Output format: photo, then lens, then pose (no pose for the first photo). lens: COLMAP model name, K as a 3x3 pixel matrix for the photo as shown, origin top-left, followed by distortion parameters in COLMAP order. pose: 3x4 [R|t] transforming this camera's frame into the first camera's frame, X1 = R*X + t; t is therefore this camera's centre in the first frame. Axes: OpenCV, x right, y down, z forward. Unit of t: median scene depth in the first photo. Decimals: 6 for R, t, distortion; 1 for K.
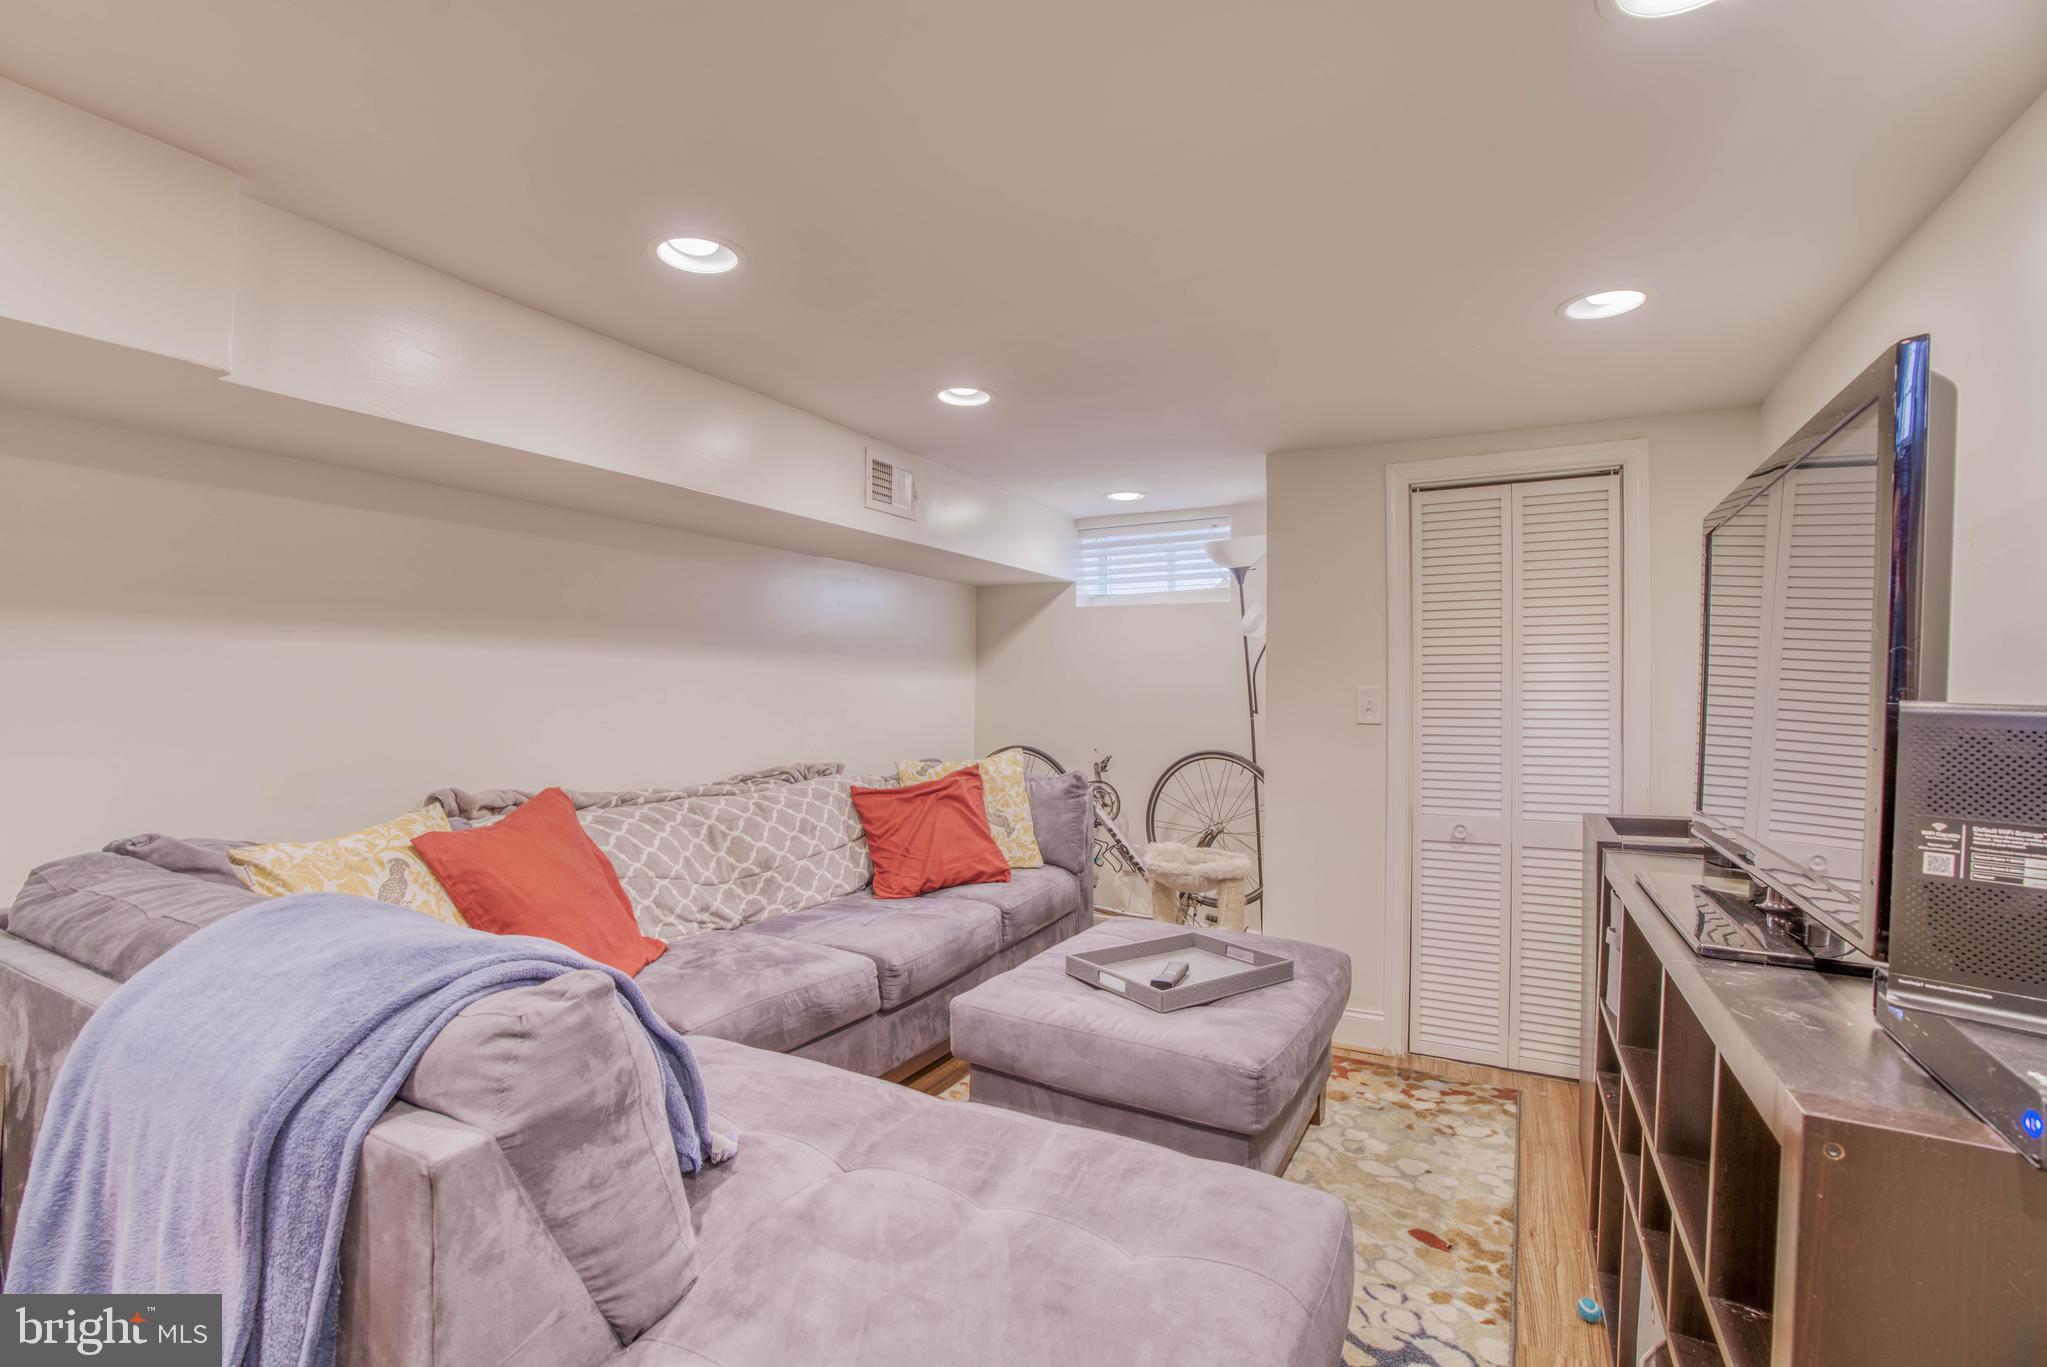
lens RADIAL K [[938.0, 0, 1017.6], [0, 938.0, 678.6], [0, 0, 1]] dist [-0.056296, 0.019574]
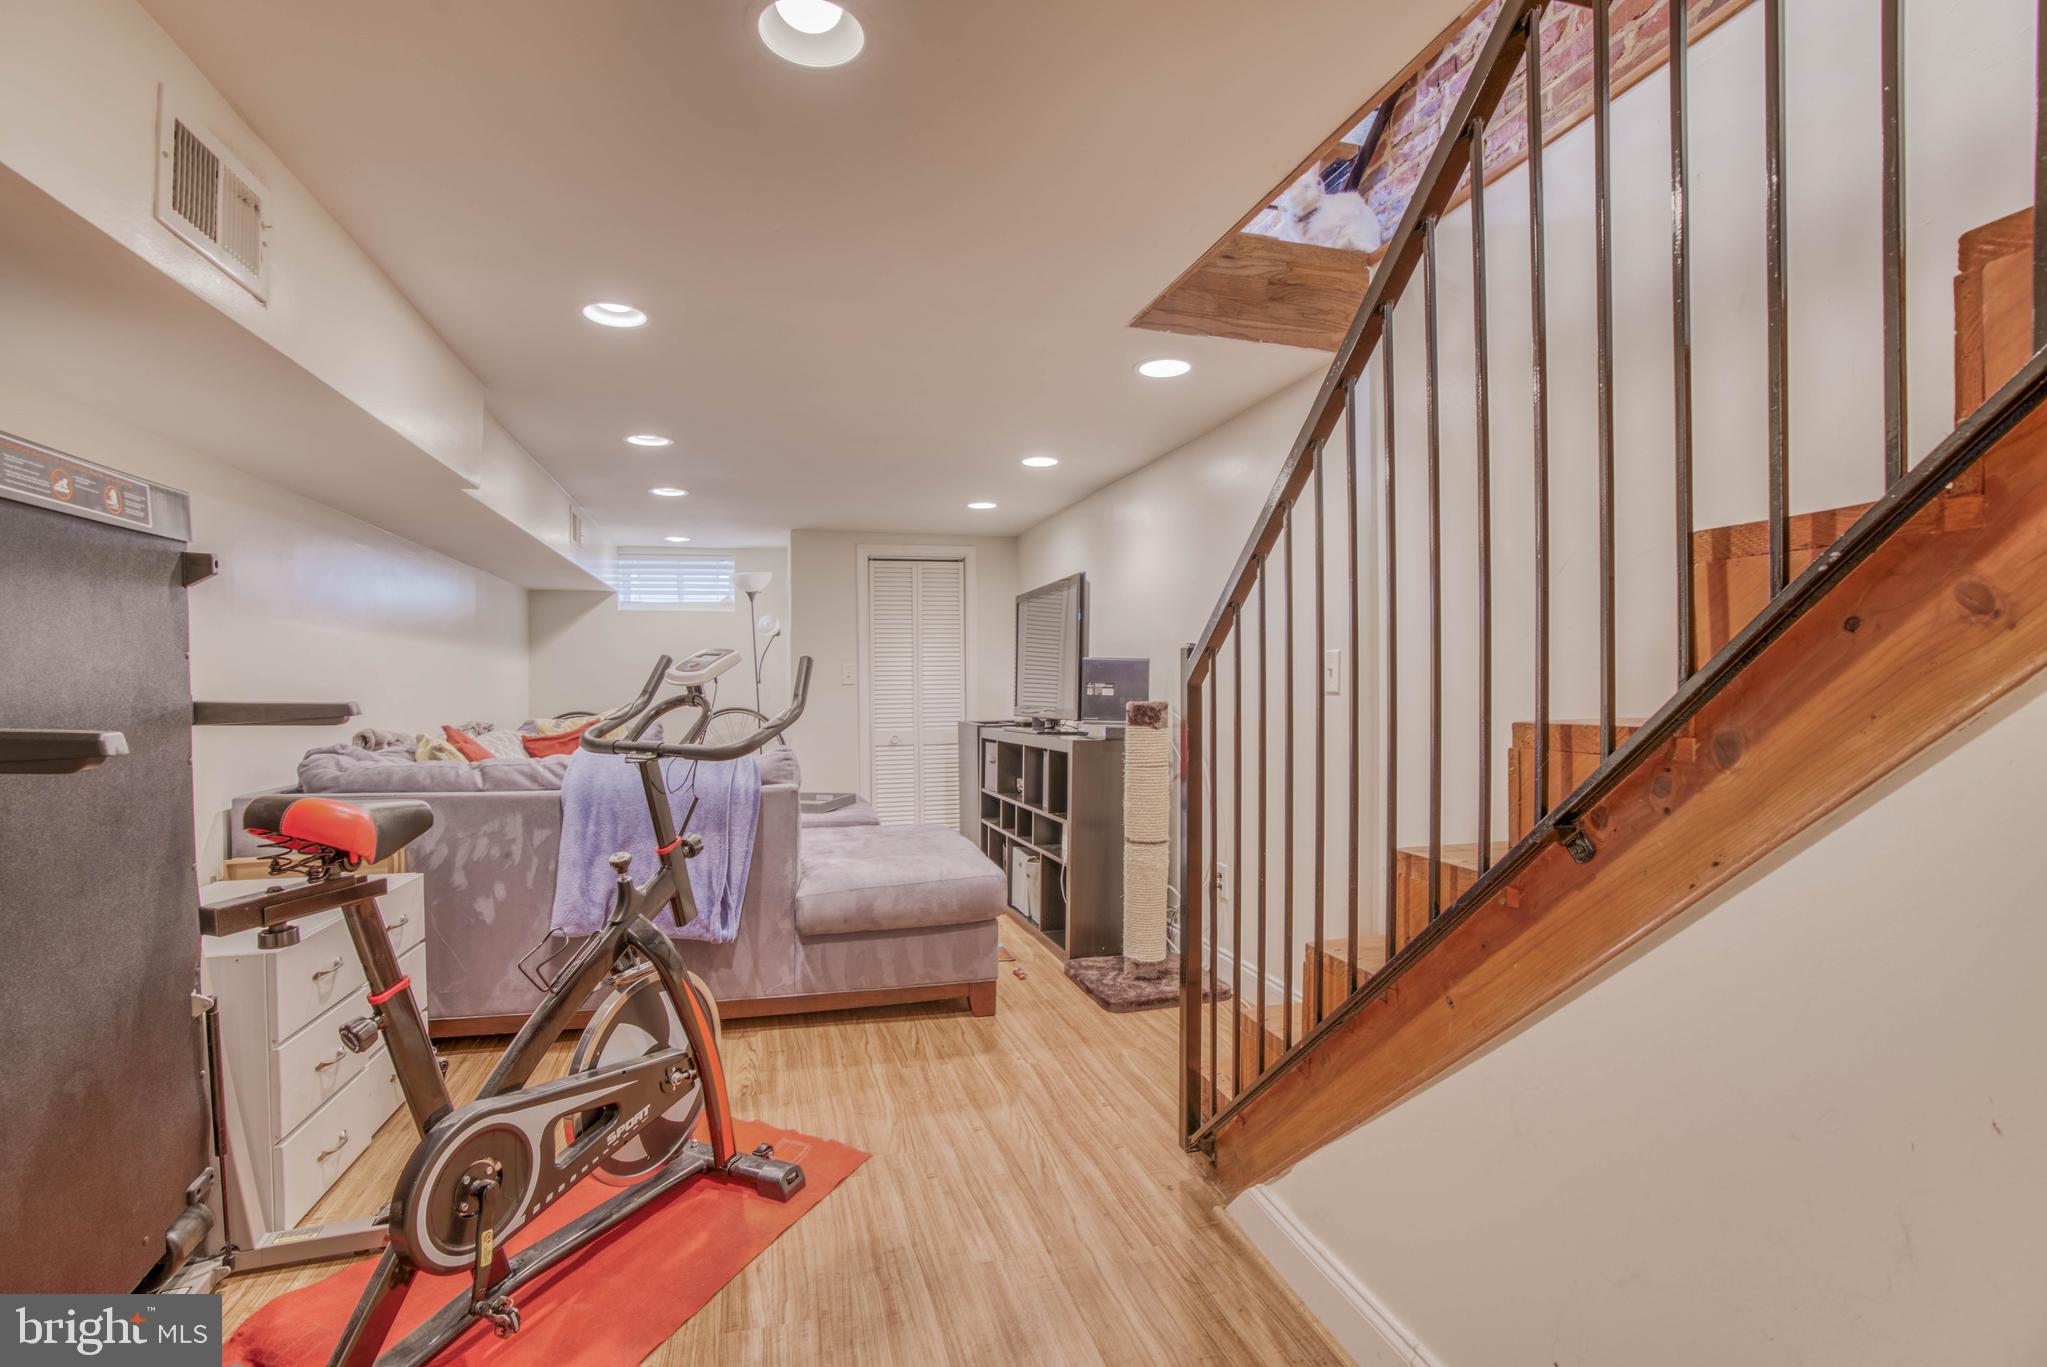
lens RADIAL K [[938.0, 0, 1025.4], [0, 938.0, 685.6], [0, 0, 1]] dist [-0.056296, 0.019574]
pose [[0.717265, -0.011688, 0.696703, -0.551555], [0.006938, 0.999930, 0.009632, 0.030212], [-0.696766, -0.002075, 0.717295, -0.475676]]
